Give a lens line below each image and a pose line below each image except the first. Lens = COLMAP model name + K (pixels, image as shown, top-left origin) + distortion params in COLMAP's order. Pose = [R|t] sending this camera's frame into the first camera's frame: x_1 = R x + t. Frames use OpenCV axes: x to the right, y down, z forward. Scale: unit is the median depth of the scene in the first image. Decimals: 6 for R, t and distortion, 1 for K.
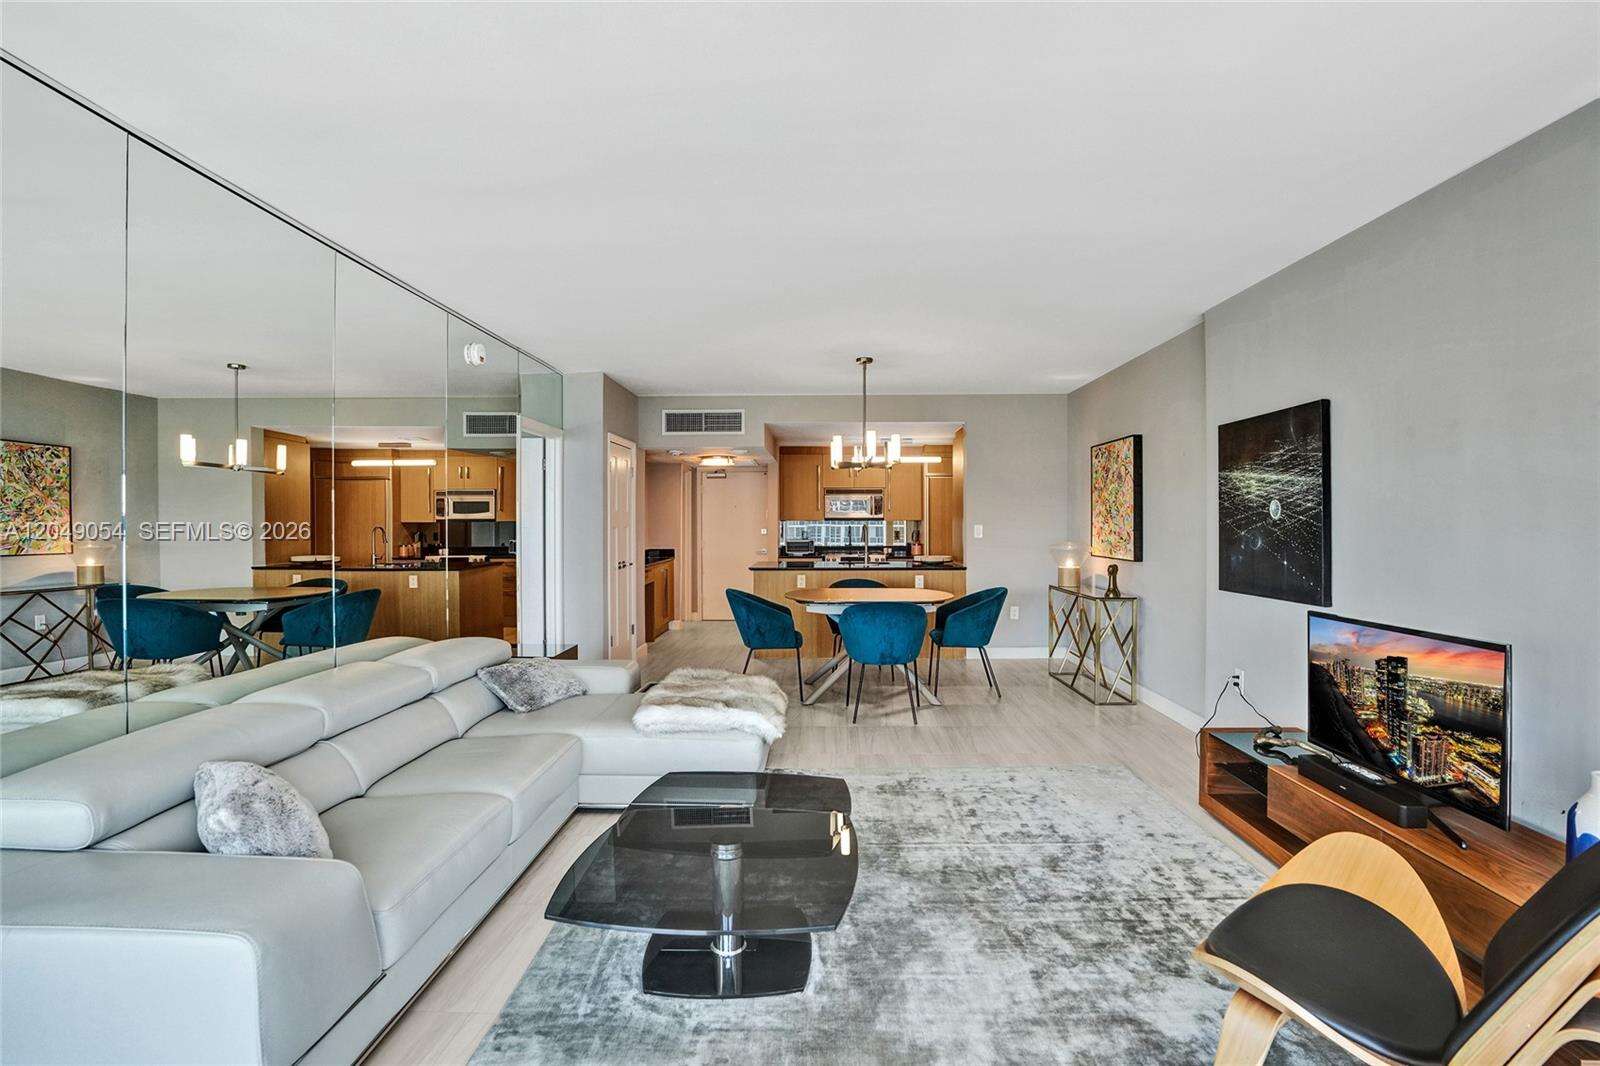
lens RADIAL K [[776.8, 0, 800.8], [0, 776.8, 520.1], [0, 0, 1]] dist [-0.068035, 0.024208]
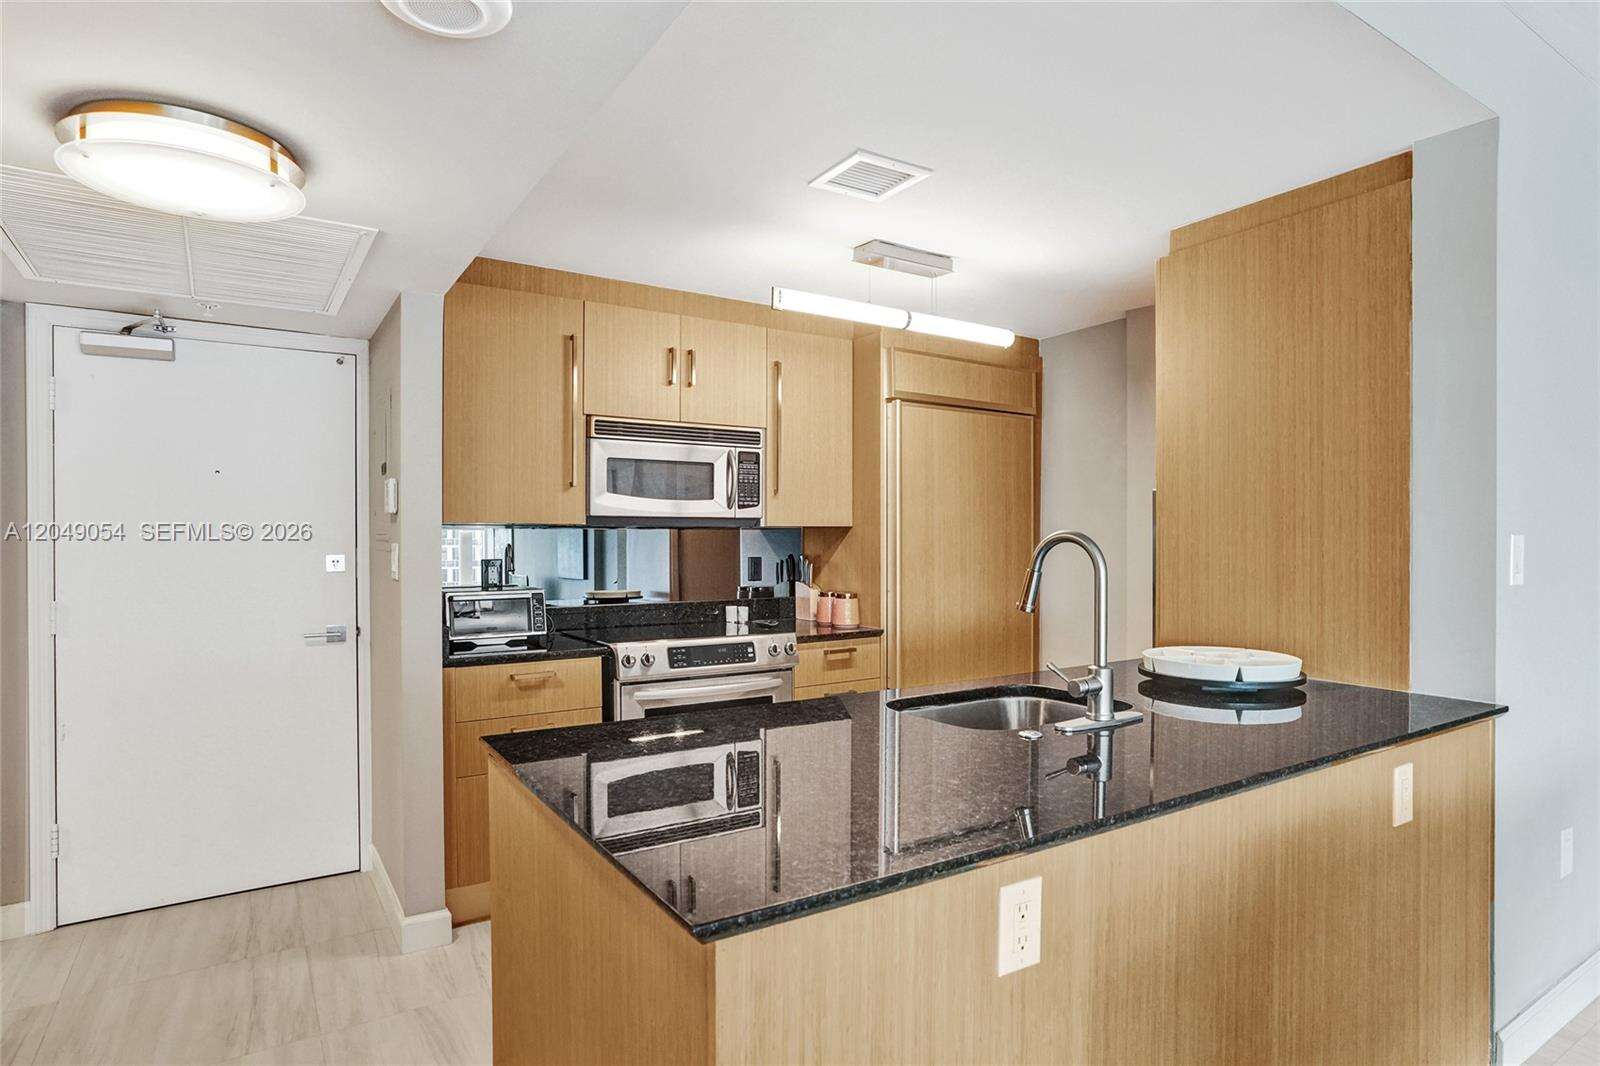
lens RADIAL K [[888.2, 0, 794.5], [0, 888.2, 537.9], [0, 0, 1]] dist [-0.043462, -0.001048]
pose [[0.823340, -0.000031, 0.567548, -0.164115], [-0.000108, 1.000000, 0.000211, 0.009398], [-0.567548, -0.000235, 0.823340, 1.161918]]
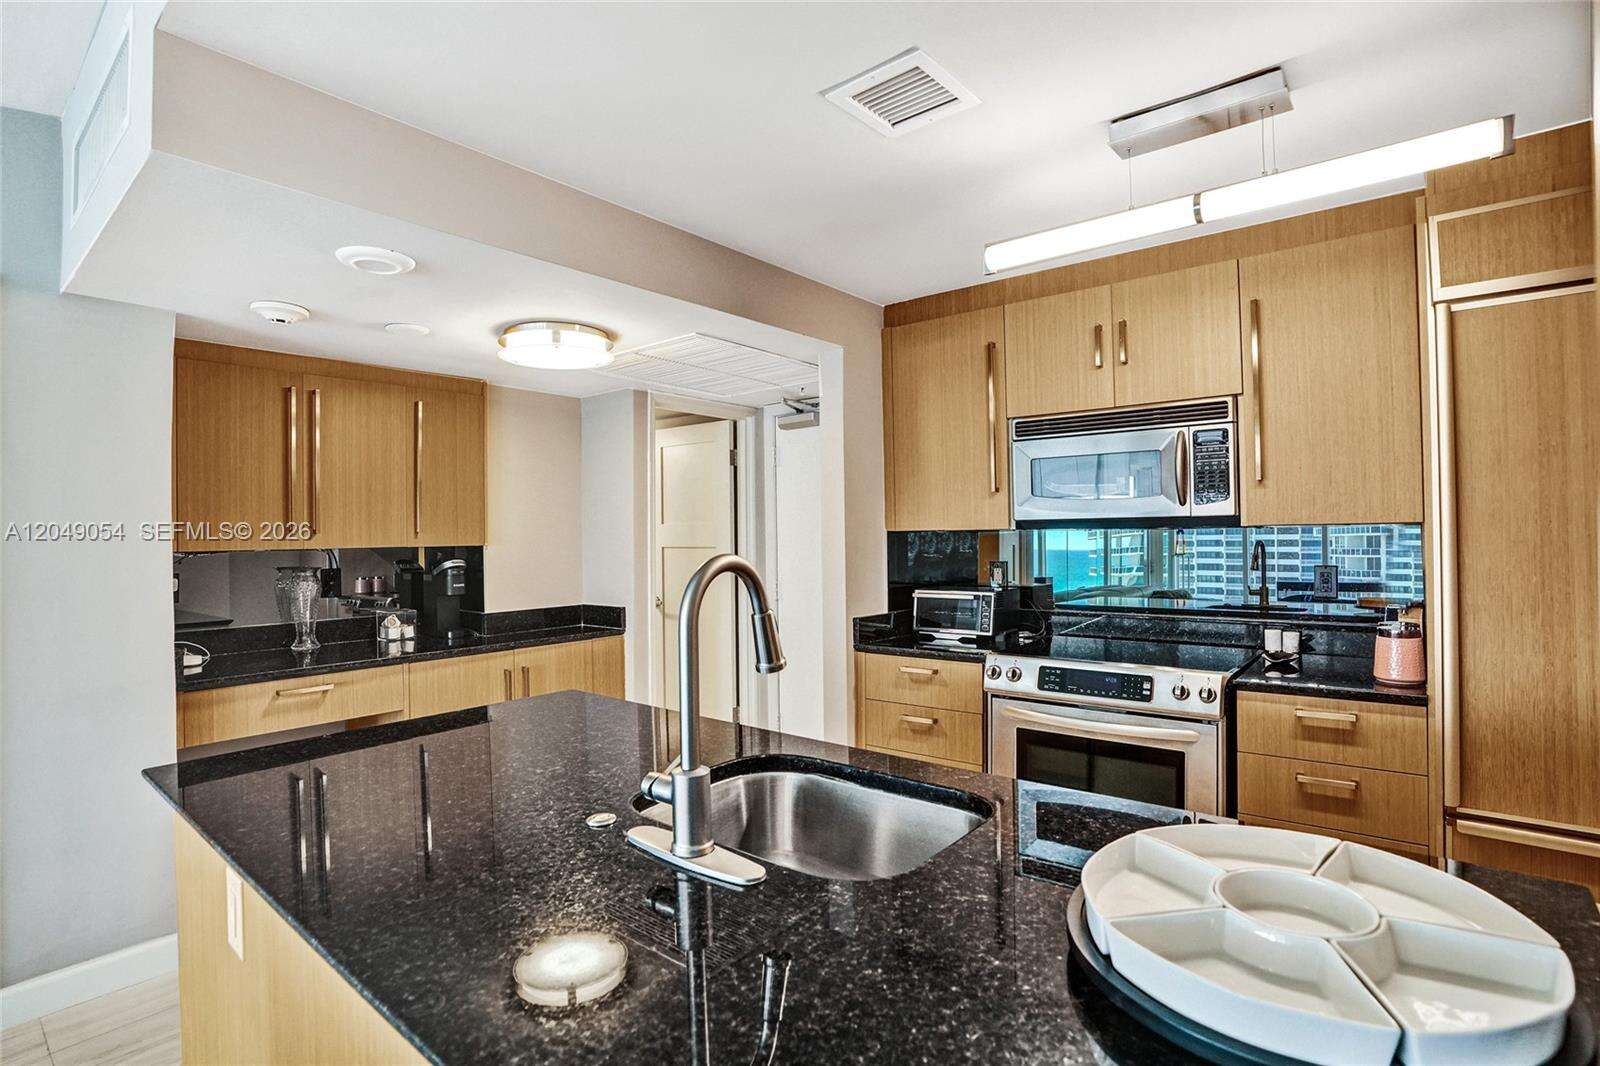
lens RADIAL K [[776.7, 0, 804.2], [0, 776.7, 530.4], [0, 0, 1]] dist [-0.072831, 0.029892]
pose [[0.797212, -0.015647, -0.603496, 0.243498], [0.015420, 0.999866, -0.005553, 0.001977], [0.603502, -0.004879, 0.797346, 1.236503]]
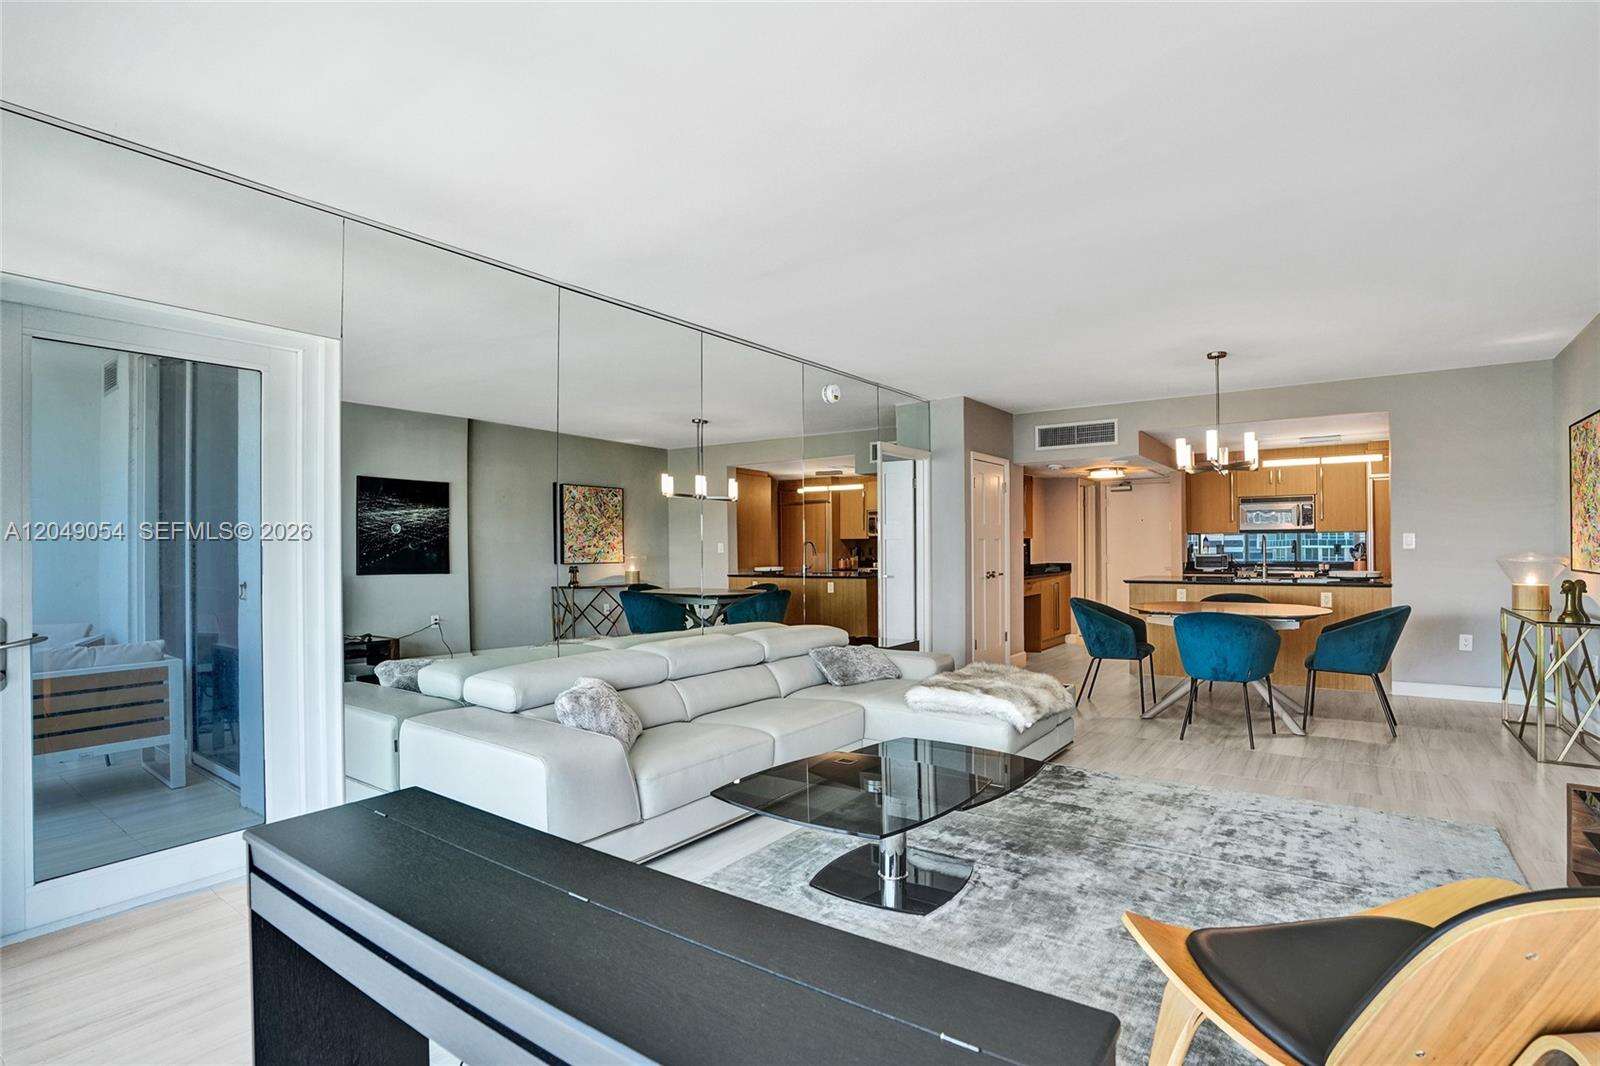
lens RADIAL K [[776.7, 0, 804.2], [0, 776.7, 530.4], [0, 0, 1]] dist [-0.072831, 0.029892]
pose [[0.824873, -0.015119, -0.565116, 0.191707], [0.006428, 0.999829, -0.017365, 0.017014], [0.565282, 0.010692, 0.824829, -0.028911]]
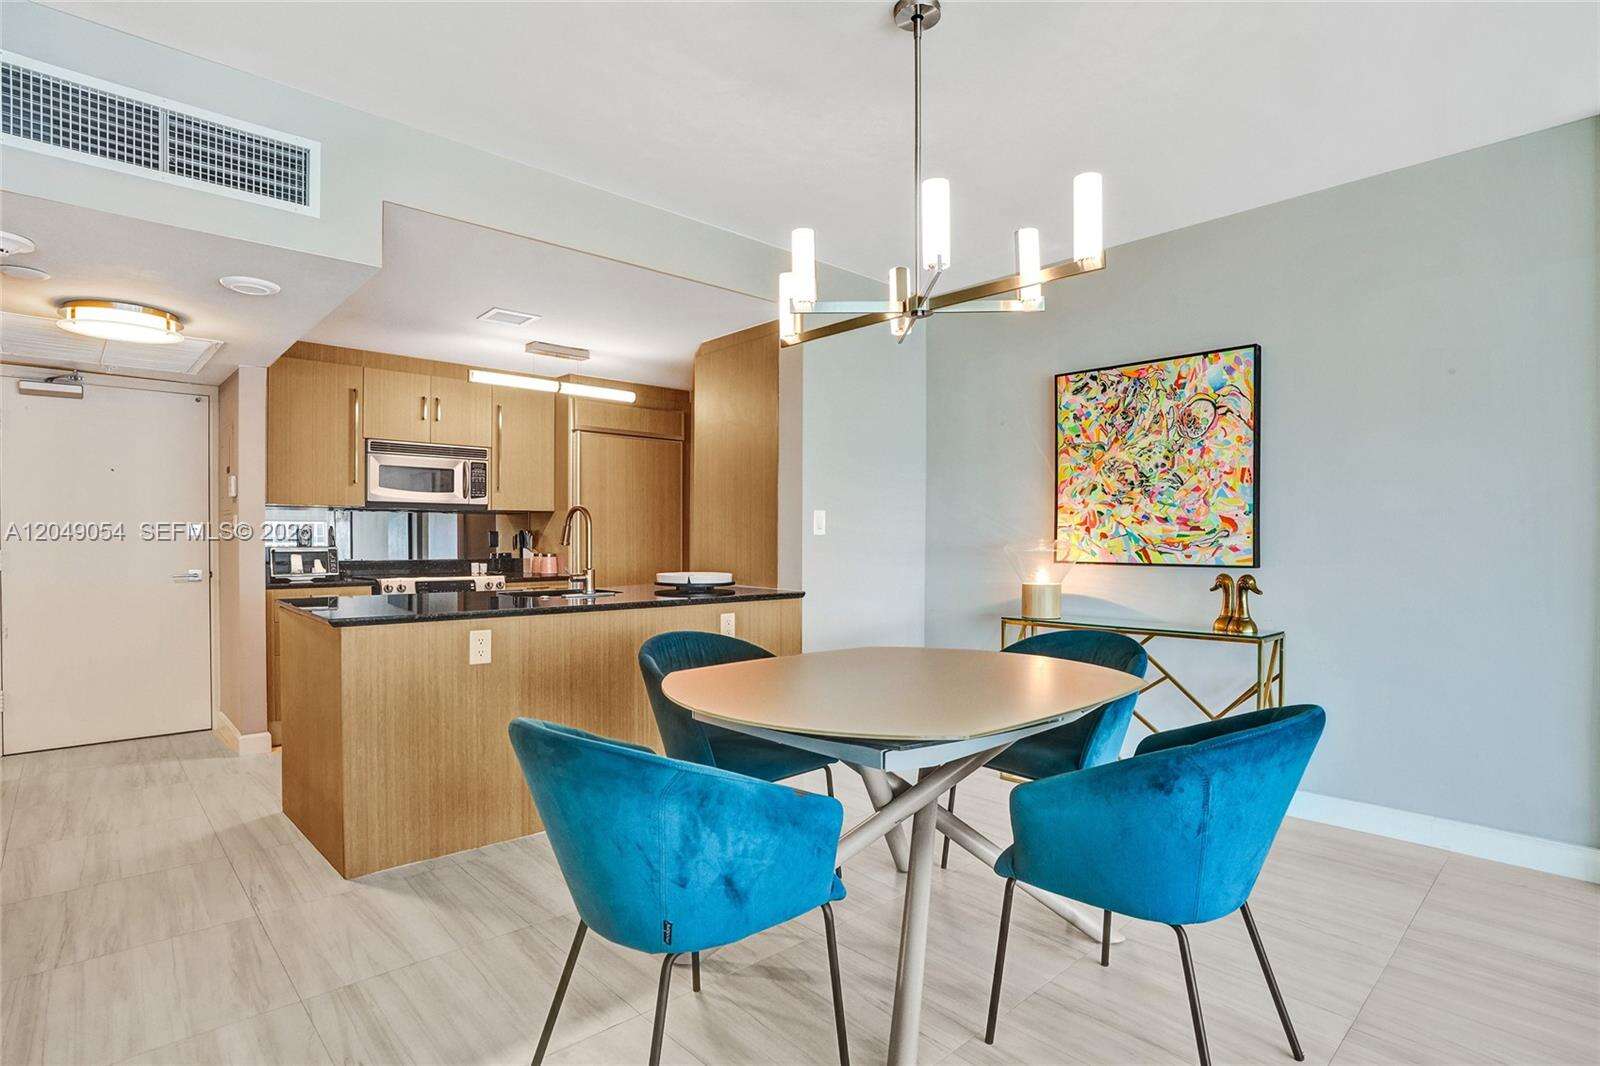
lens RADIAL K [[815.9, 0, 801.7], [0, 815.9, 541.9], [0, 0, 1]] dist [-0.046186, 0.001537]
pose [[0.708210, -0.002120, 0.705999, -0.218915], [-0.002590, 0.999981, 0.005601, 0.031803], [-0.705997, -0.005796, 0.708191, 0.795208]]
